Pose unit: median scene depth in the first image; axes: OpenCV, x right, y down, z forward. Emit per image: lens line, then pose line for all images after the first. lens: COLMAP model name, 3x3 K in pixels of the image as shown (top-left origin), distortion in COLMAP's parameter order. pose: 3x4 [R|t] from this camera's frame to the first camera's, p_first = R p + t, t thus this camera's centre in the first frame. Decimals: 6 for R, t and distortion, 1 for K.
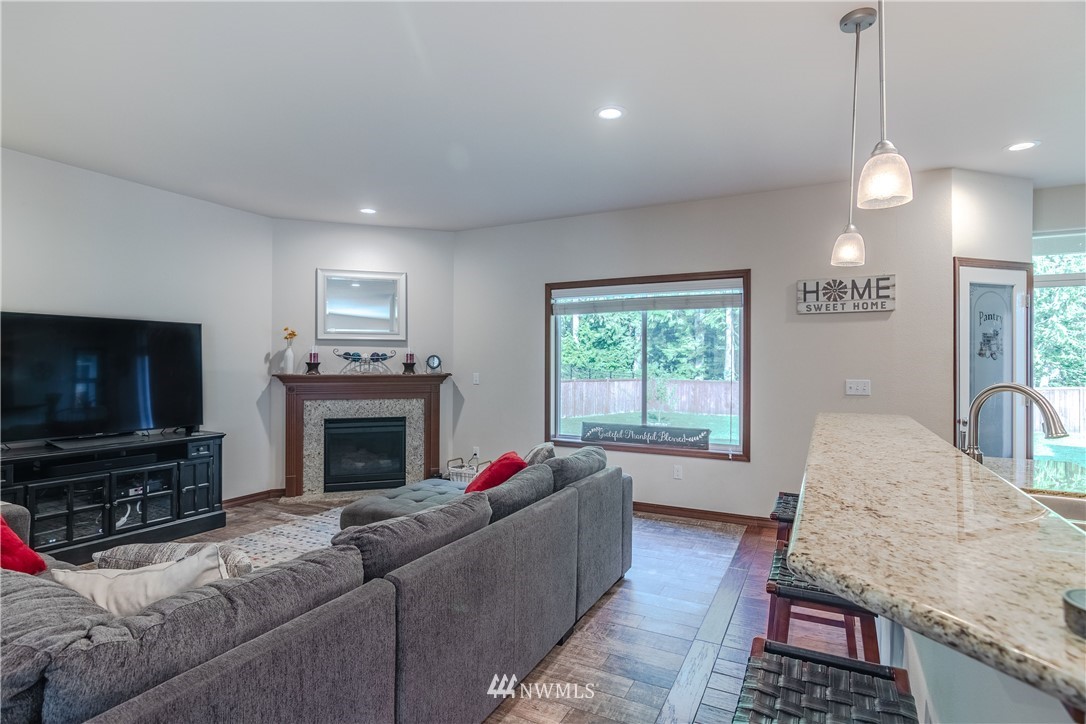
lens RADIAL K [[553.0, 0, 543.0], [0, 553.0, 362.0], [0, 0, 1]] dist [0.000110, -0.000067]
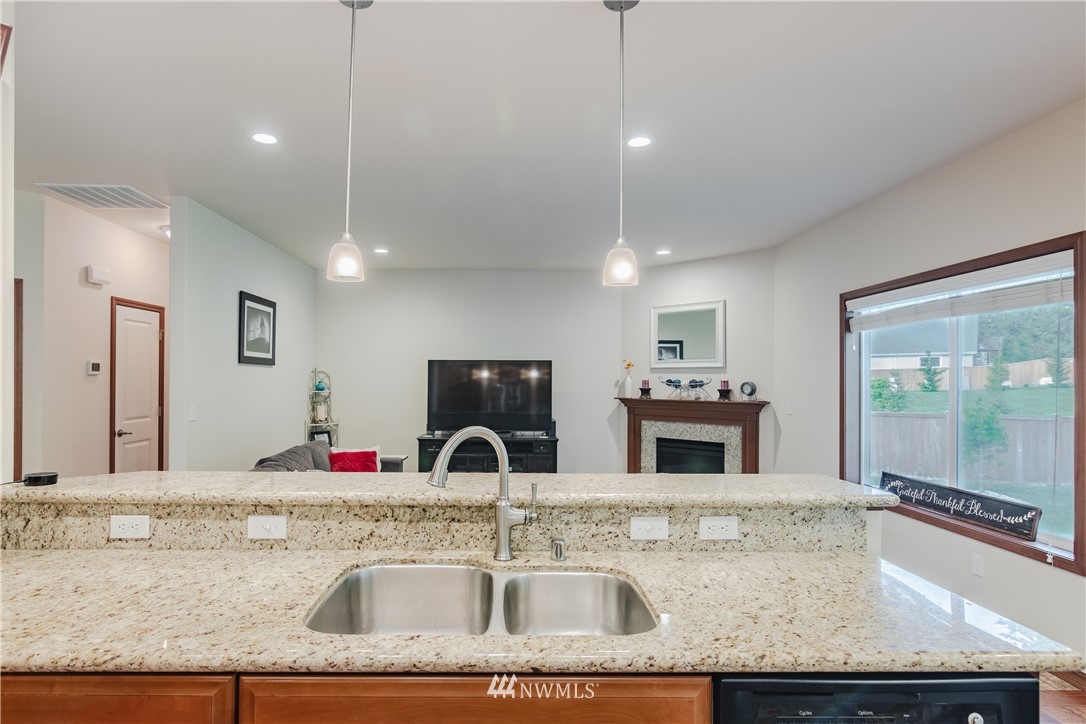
lens RADIAL K [[598.4, 0, 542.6], [0, 598.4, 377.7], [0, 0, 1]] dist [-0.000810, -0.000325]
pose [[0.471140, -0.003029, -0.882053, 0.582214], [-0.003537, 0.999980, -0.005323, -0.013512], [0.882051, 0.005627, 0.471120, 0.207556]]
